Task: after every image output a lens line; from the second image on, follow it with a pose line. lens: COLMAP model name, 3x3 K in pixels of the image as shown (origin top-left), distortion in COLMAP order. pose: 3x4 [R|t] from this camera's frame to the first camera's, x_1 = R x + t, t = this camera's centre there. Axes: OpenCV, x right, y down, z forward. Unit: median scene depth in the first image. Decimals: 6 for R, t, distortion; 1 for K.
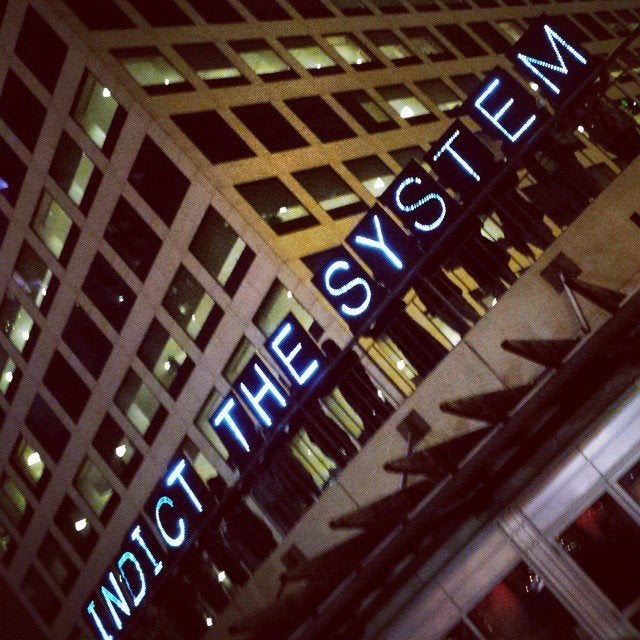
lens RADIAL K [[1036.9, 0, 320.0], [0, 1036.9, 320.0], [0, 0, 1]] dist [0.194974, -0.008913]
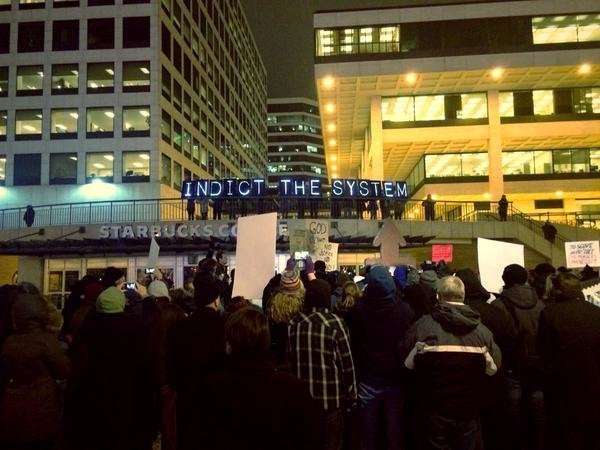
lens RADIAL K [[482.2, 0, 300.0], [0, 482.2, 225.0], [0, 0, 1]] dist [-0.001684, 0.000715]
pose [[0.487212, 0.668766, 0.561584, -0.293419], [-0.669079, 0.699130, -0.252093, 0.188447], [-0.561211, -0.252922, 0.788082, -0.131275]]
